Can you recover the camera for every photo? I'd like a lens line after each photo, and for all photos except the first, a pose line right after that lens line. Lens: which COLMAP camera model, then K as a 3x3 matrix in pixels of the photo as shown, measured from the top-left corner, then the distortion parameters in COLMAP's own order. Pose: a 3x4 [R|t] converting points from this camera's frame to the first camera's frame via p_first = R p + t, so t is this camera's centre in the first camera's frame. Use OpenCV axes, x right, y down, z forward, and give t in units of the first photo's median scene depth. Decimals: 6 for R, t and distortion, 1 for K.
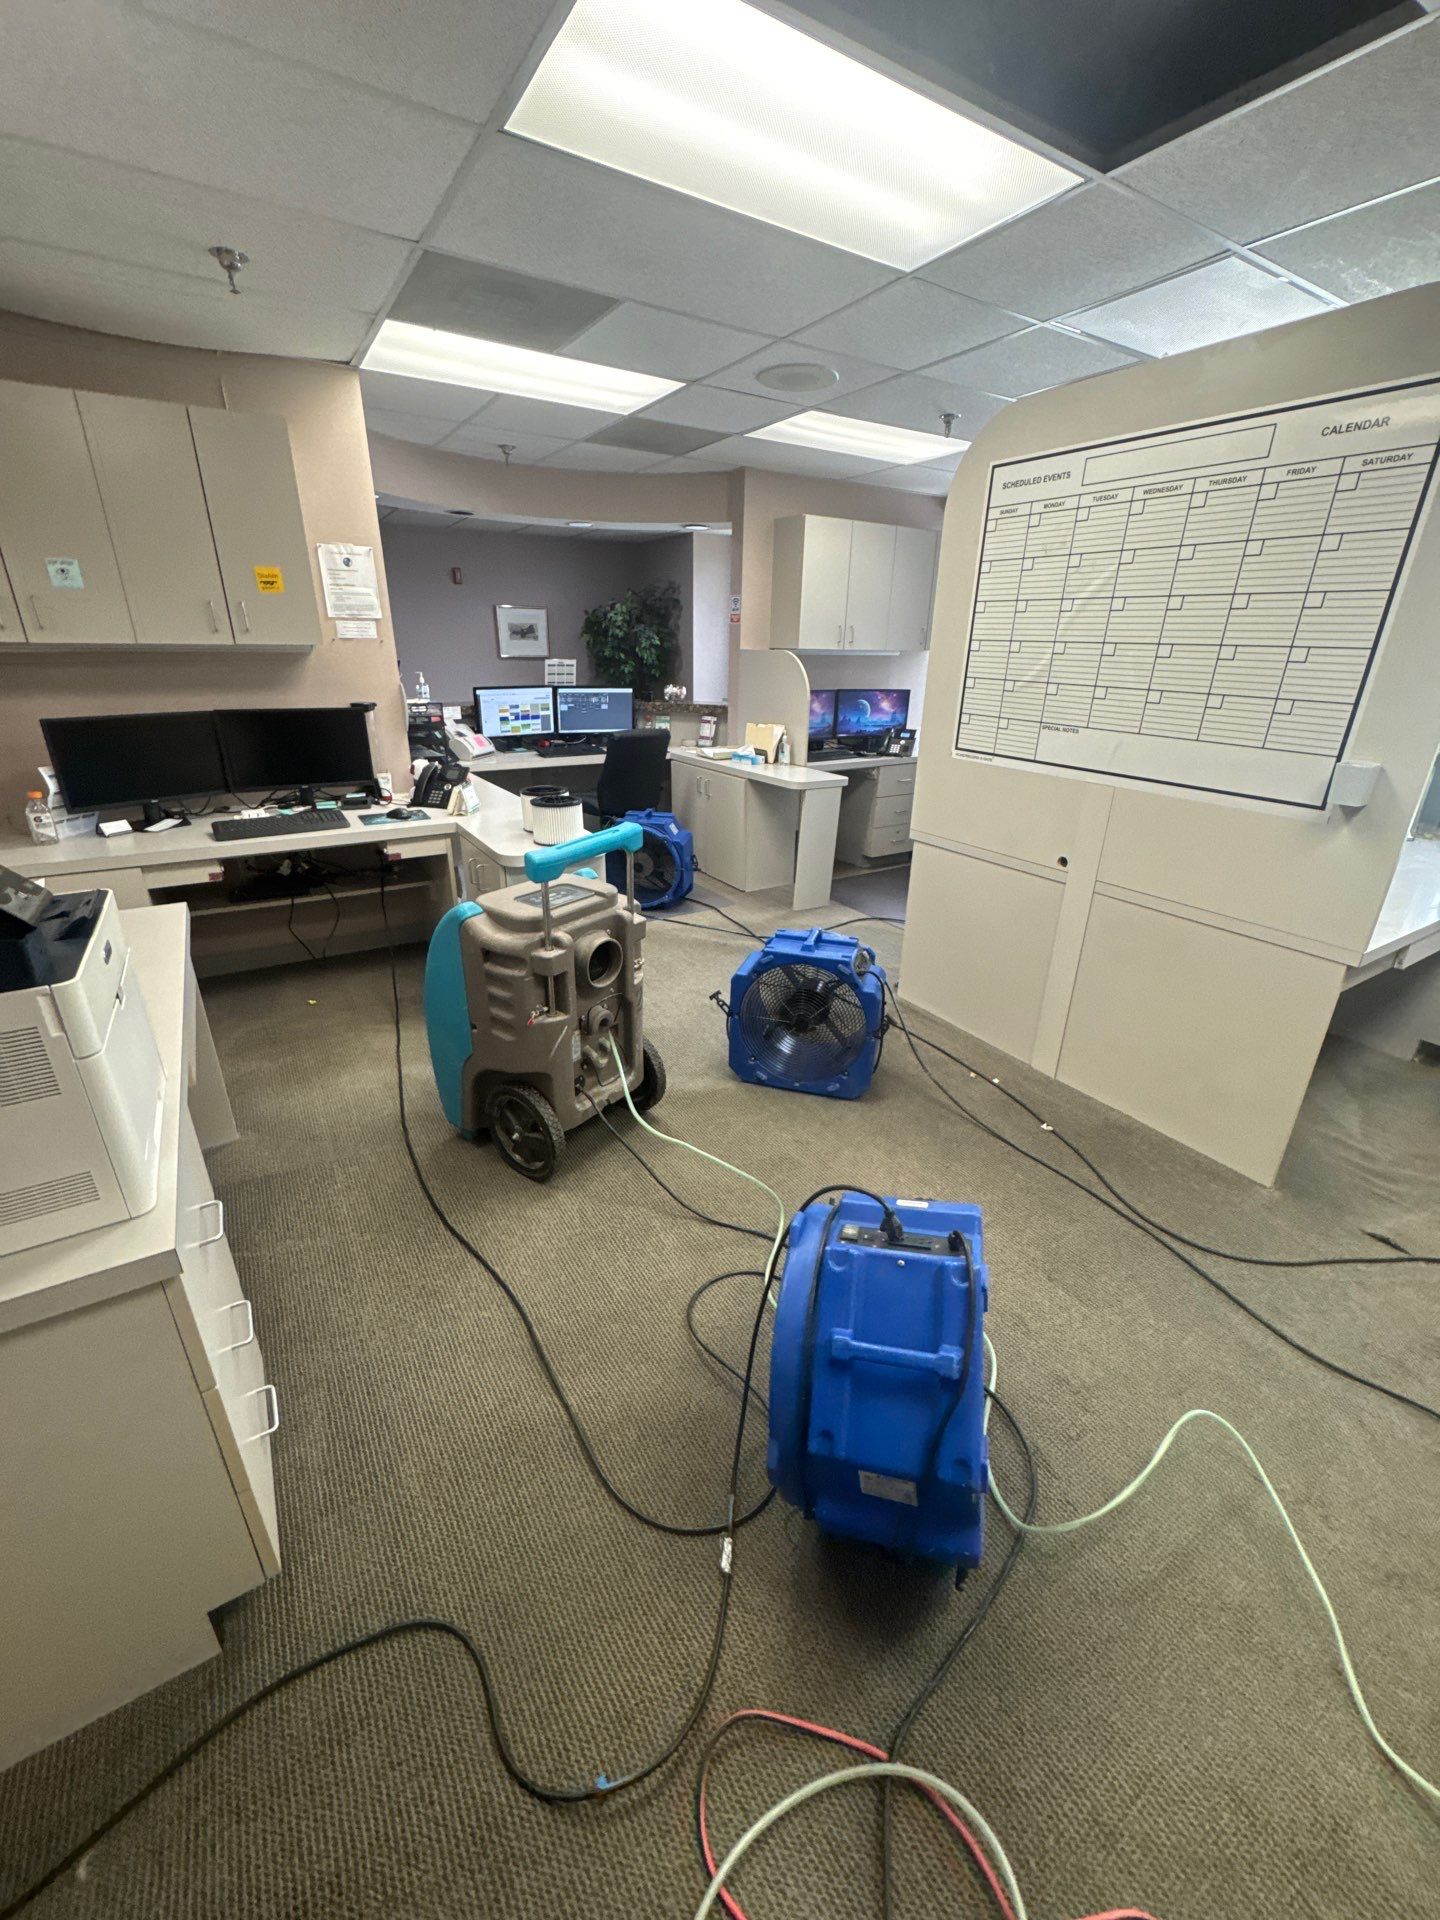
lens RADIAL K [[765.2, 0, 720.0], [0, 765.2, 960.0], [0, 0, 1]] dist [-0.005472, 0.000241]
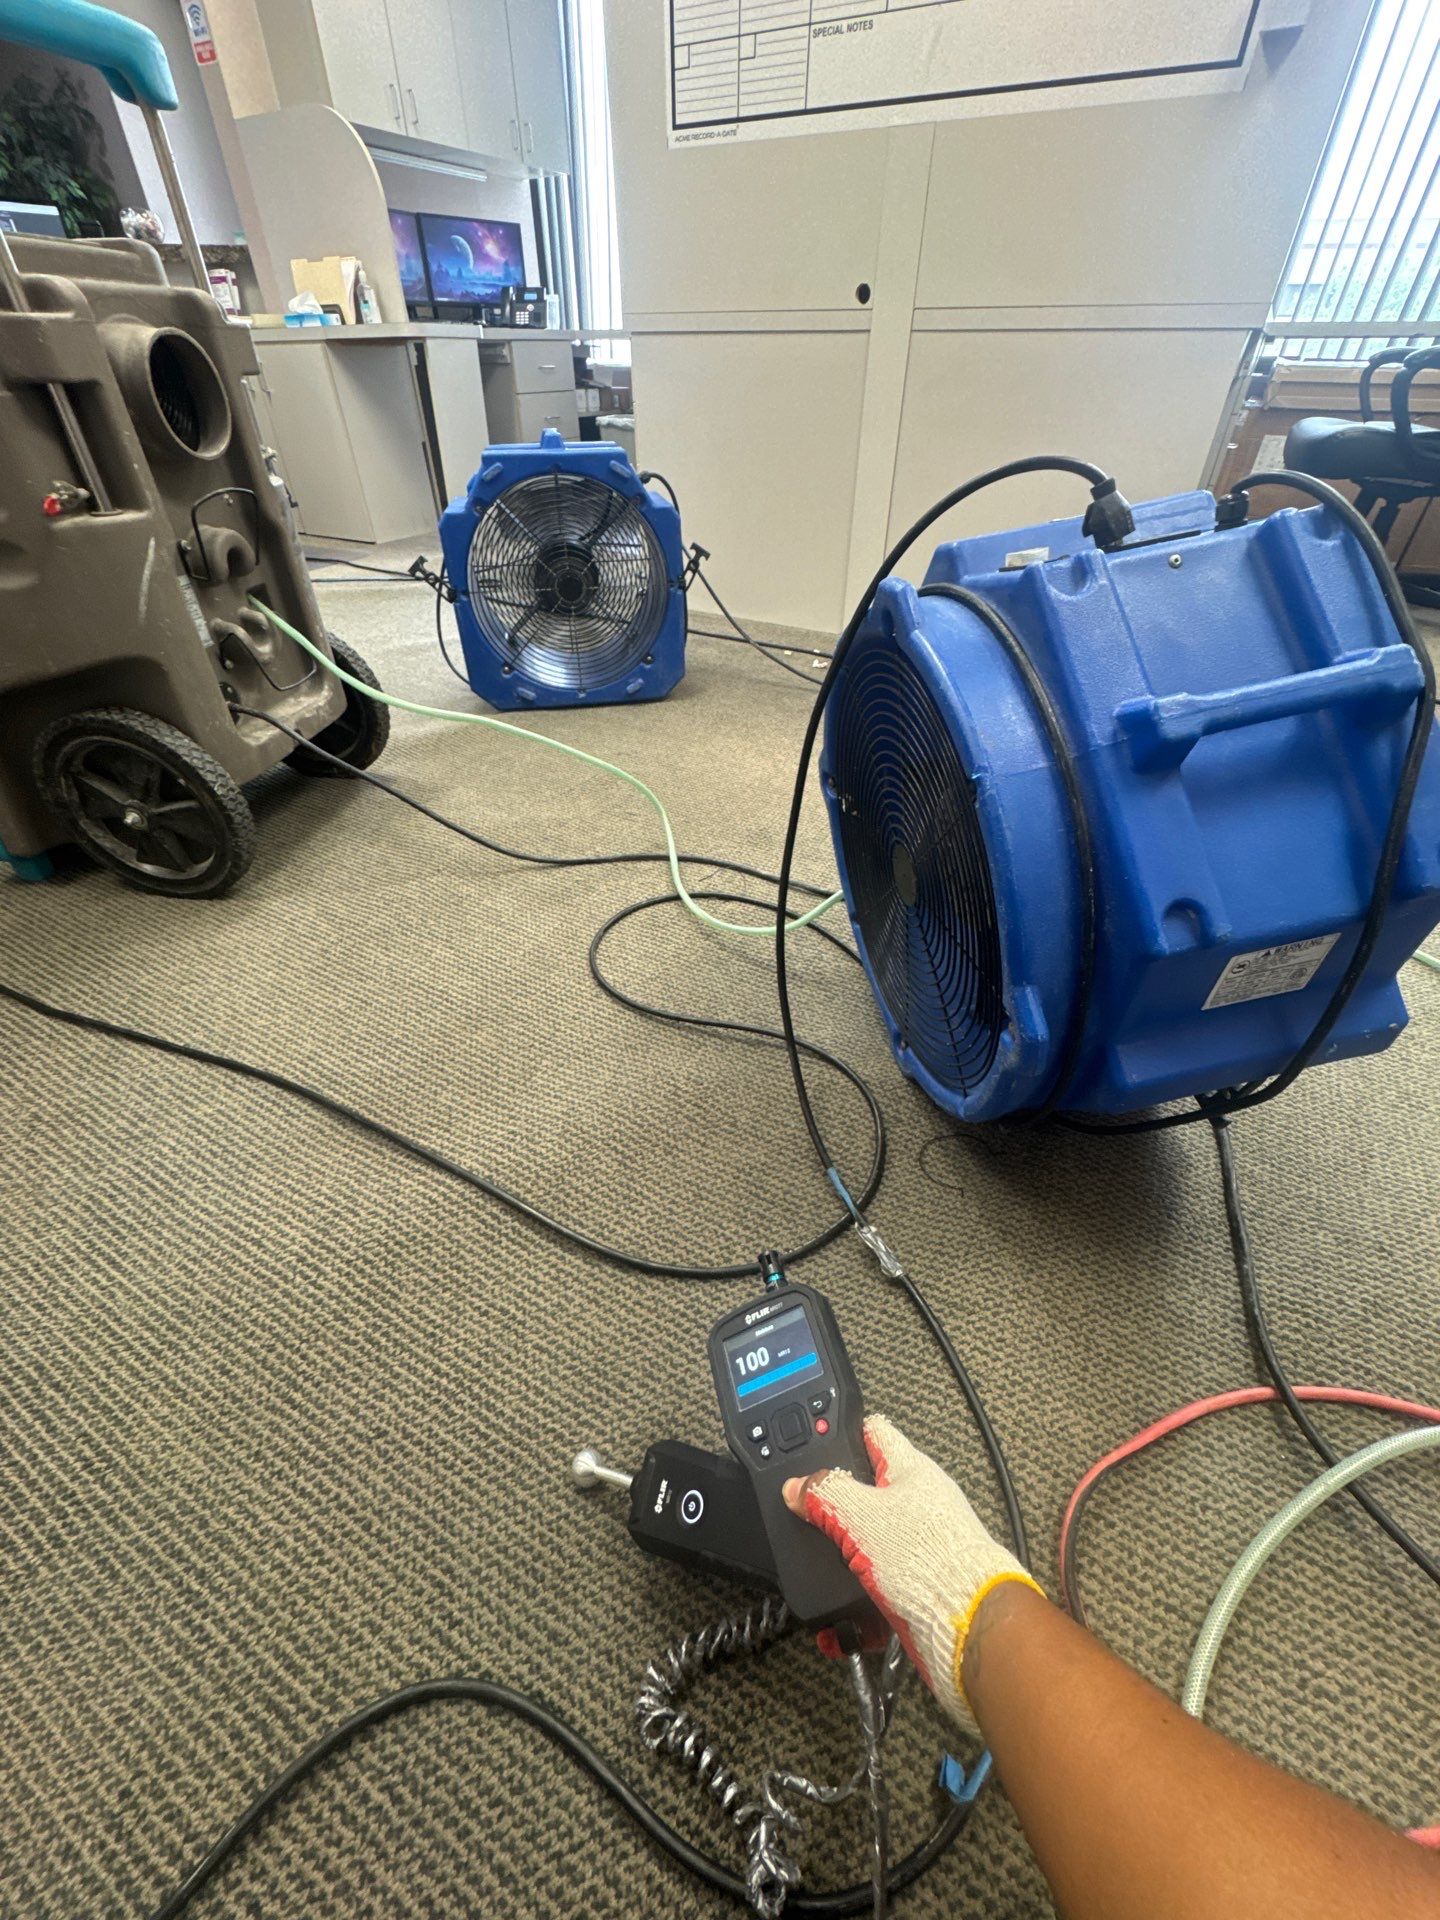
lens RADIAL K [[765.2, 0, 720.0], [0, 765.2, 960.0], [0, 0, 1]] dist [-0.005472, 0.000241]
pose [[0.879293, -0.307116, 0.364037, -0.092488], [0.193291, 0.928663, 0.316581, 0.157370], [-0.435295, -0.208002, 0.875930, 0.248212]]
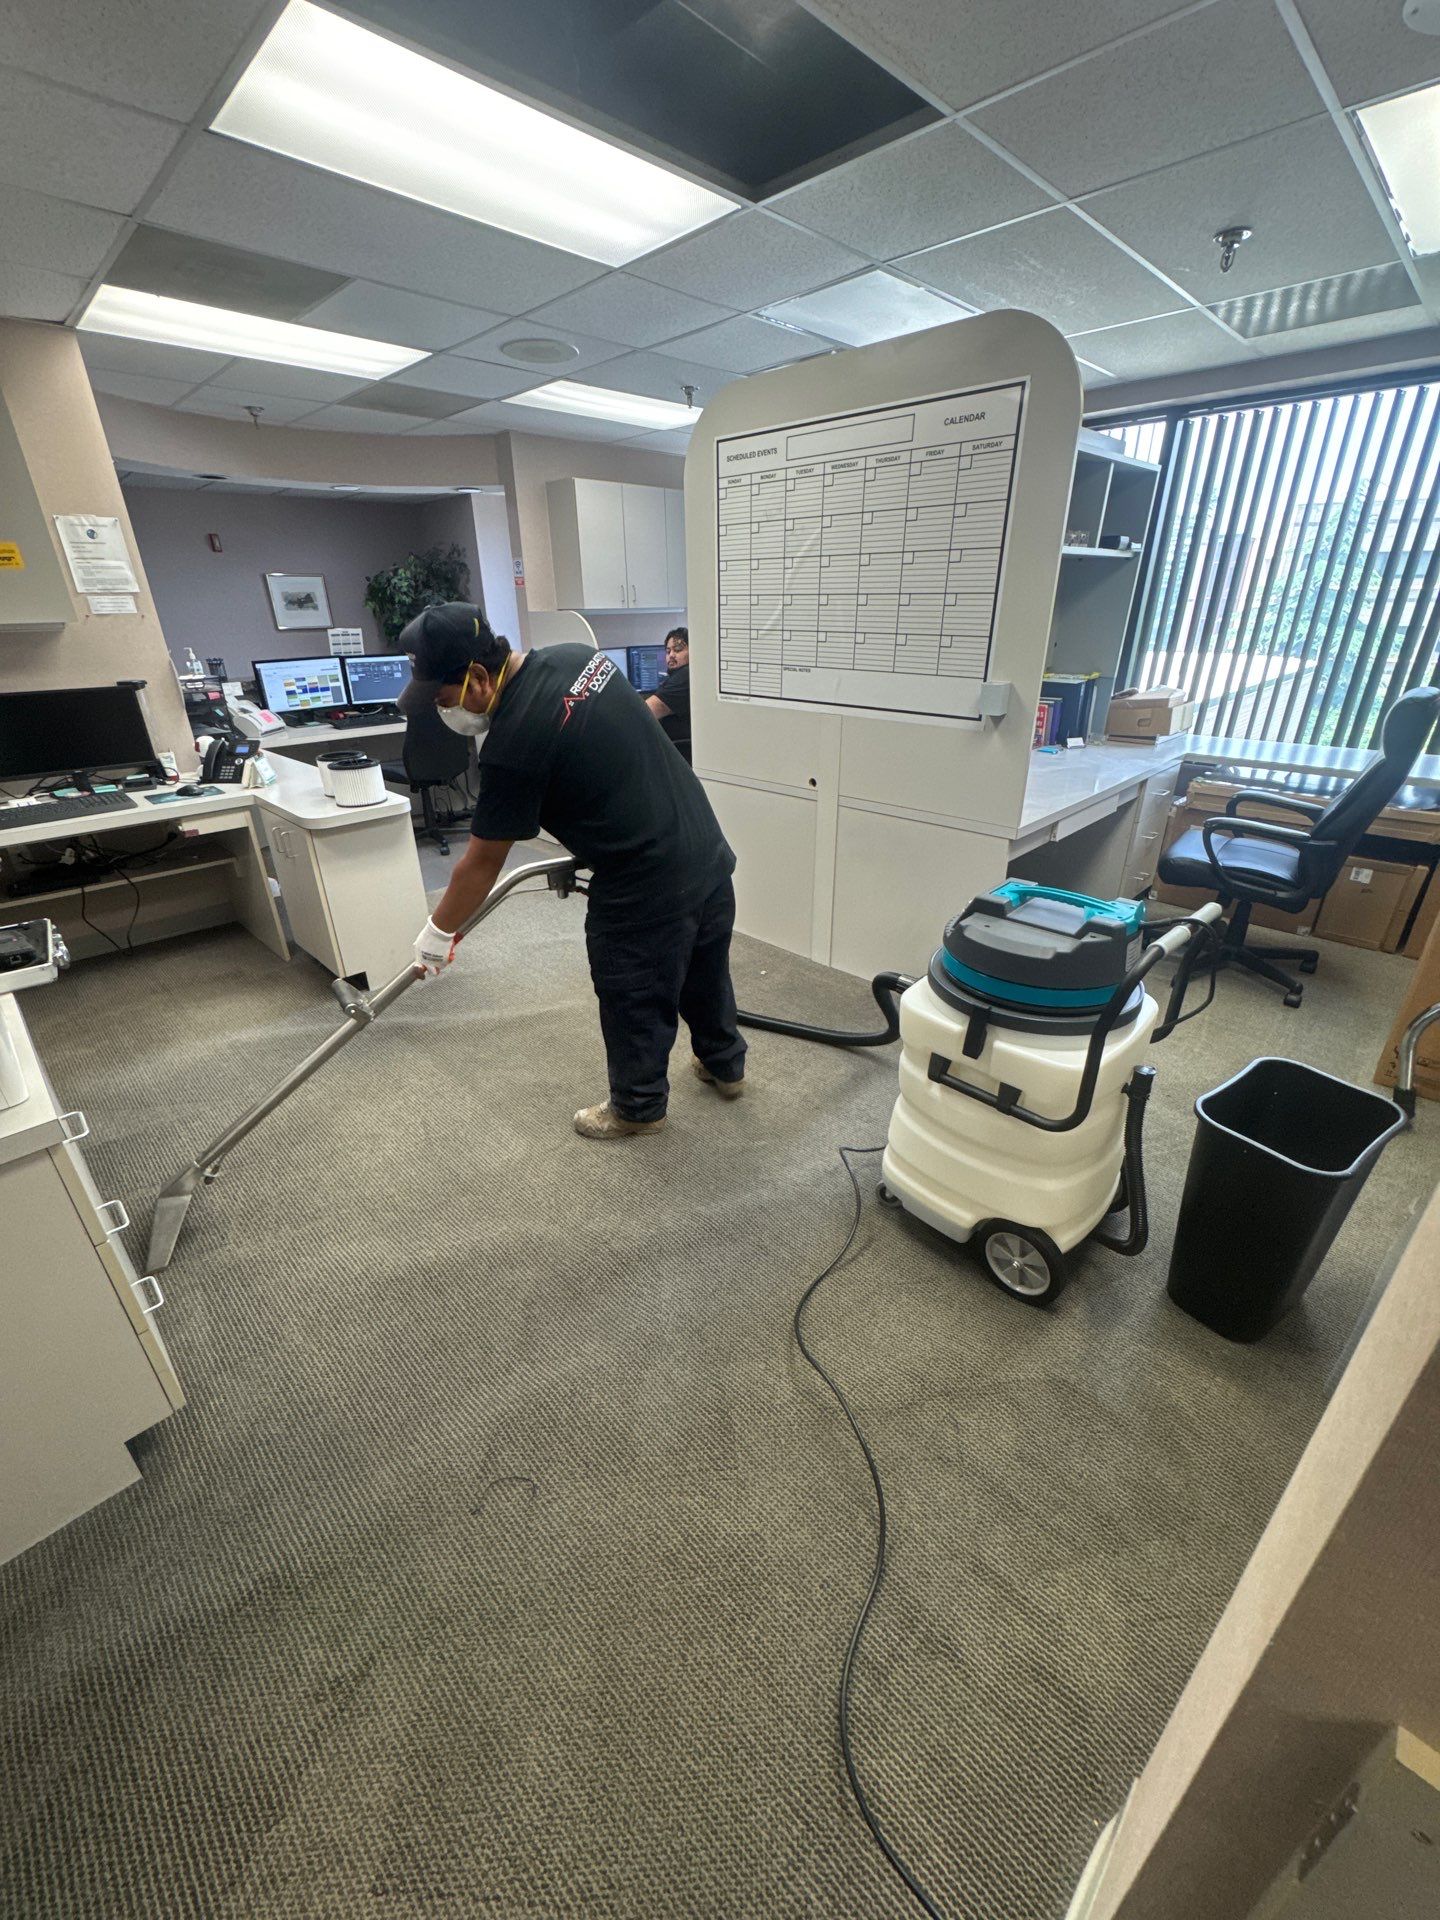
lens RADIAL K [[765.2, 0, 720.0], [0, 765.2, 960.0], [0, 0, 1]] dist [-0.005472, 0.000241]
pose [[0.973799, -0.121816, 0.192030, 0.036000], [0.113294, 0.992049, 0.054794, 0.051638], [-0.197178, -0.031603, 0.979858, -0.119556]]
